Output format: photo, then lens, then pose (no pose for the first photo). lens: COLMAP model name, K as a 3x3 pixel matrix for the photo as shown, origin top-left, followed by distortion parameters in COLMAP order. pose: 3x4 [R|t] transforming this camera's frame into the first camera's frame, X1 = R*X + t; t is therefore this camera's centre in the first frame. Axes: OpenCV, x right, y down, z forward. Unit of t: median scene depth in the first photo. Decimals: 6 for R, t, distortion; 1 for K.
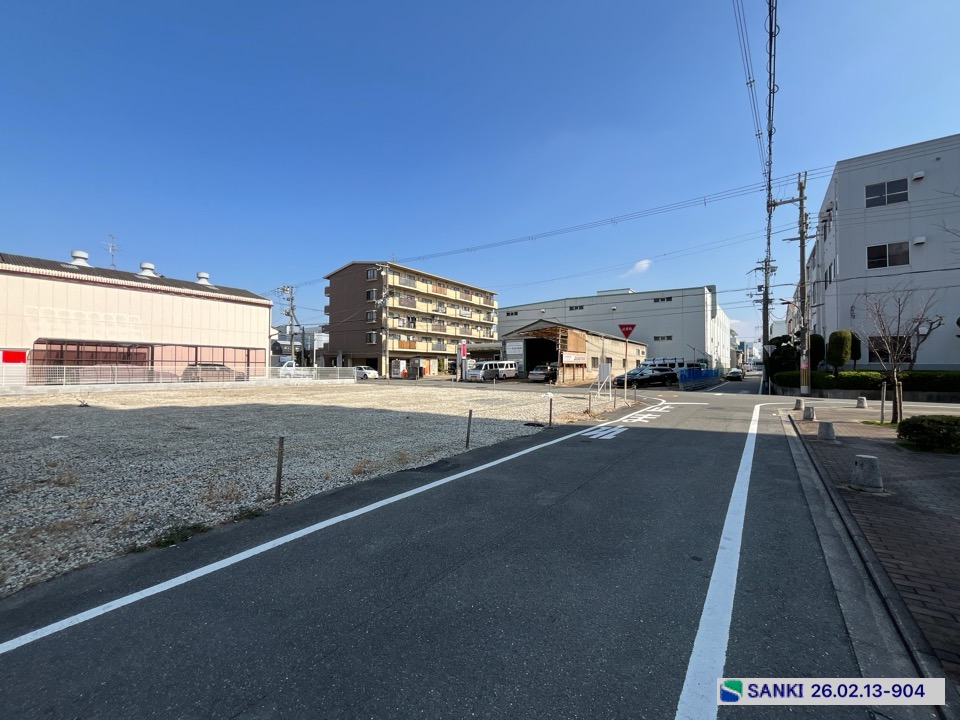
lens RADIAL K [[389.3, 0, 476.3], [0, 389.3, 361.2], [0, 0, 1]] dist [-0.003237, 0.000130]
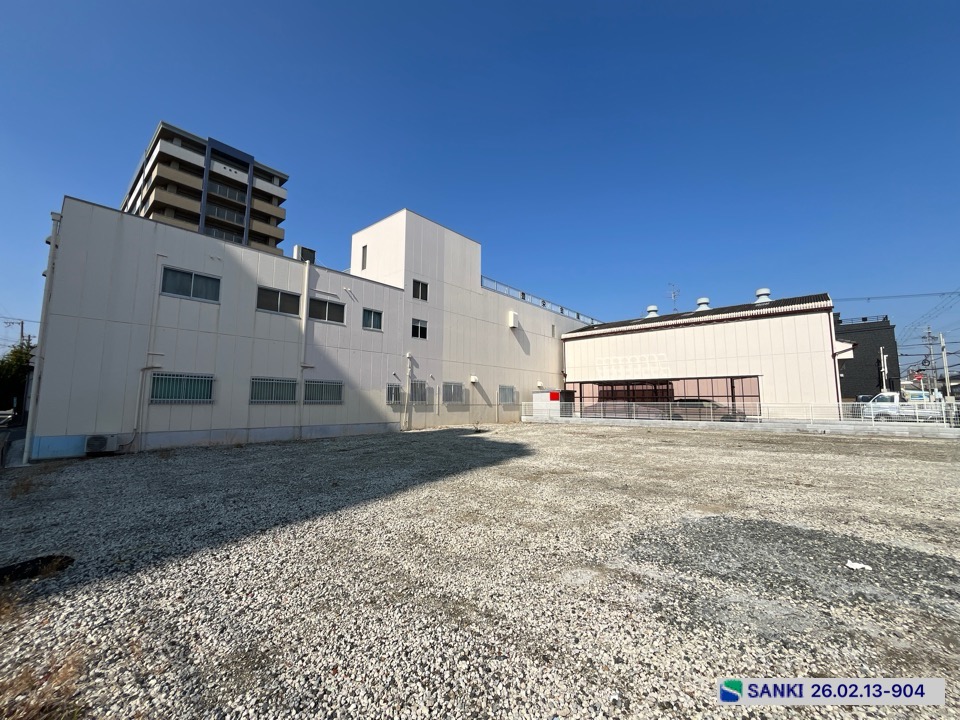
lens RADIAL K [[389.3, 0, 477.9], [0, 389.3, 361.1], [0, 0, 1]] dist [-0.003237, 0.000130]
pose [[-0.076815, -0.112193, -0.990713, 0.142702], [0.016059, 0.993381, -0.113740, 0.009689], [0.996916, -0.024647, -0.074505, 0.434991]]
